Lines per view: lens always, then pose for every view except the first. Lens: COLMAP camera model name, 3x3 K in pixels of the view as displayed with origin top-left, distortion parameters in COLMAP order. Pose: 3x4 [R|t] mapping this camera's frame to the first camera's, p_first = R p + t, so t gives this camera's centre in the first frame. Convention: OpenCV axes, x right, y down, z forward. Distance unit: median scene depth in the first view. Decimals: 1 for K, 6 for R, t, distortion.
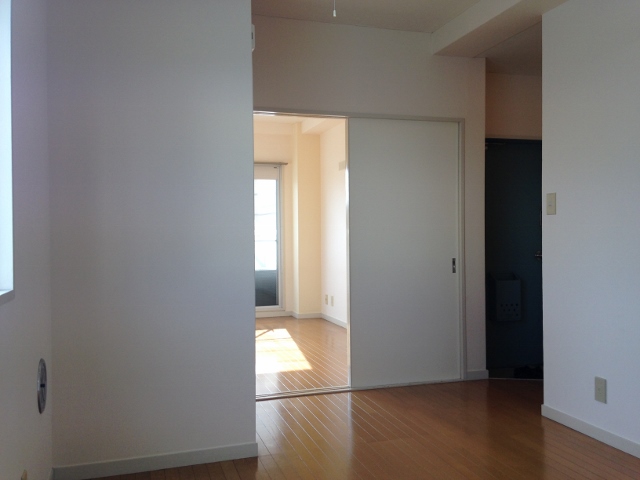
lens RADIAL K [[591.7, 0, 318.2], [0, 591.7, 242.3], [0, 0, 1]] dist [0.069285, -0.101883]
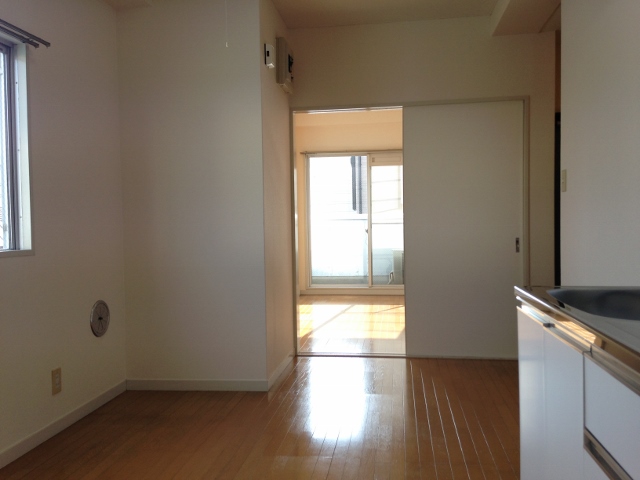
lens RADIAL K [[591.7, 0, 319.8], [0, 591.7, 242.3], [0, 0, 1]] dist [0.069285, -0.101883]
pose [[0.895015, 0.010546, -0.445911, 0.394198], [0.000961, 0.999673, 0.025571, 0.008946], [0.446035, -0.023315, 0.894712, -0.046114]]
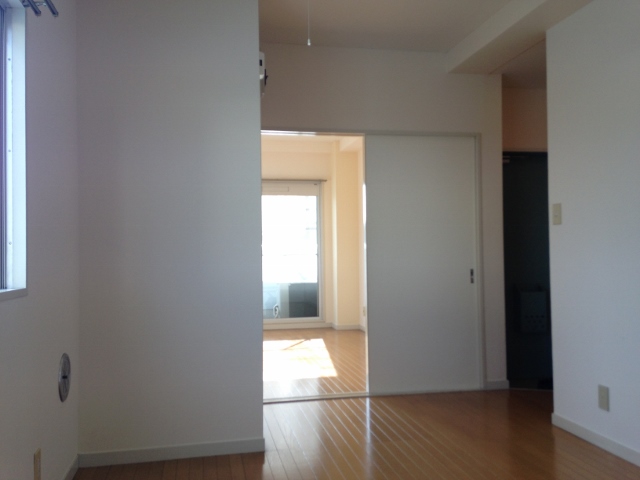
lens RADIAL K [[591.7, 0, 324.4], [0, 591.7, 241.8], [0, 0, 1]] dist [0.069285, -0.101883]
pose [[0.993912, -0.004145, -0.110103, 0.093094], [0.000780, 0.999532, -0.030583, 0.011501], [0.110178, 0.030311, 0.993450, -0.047124]]
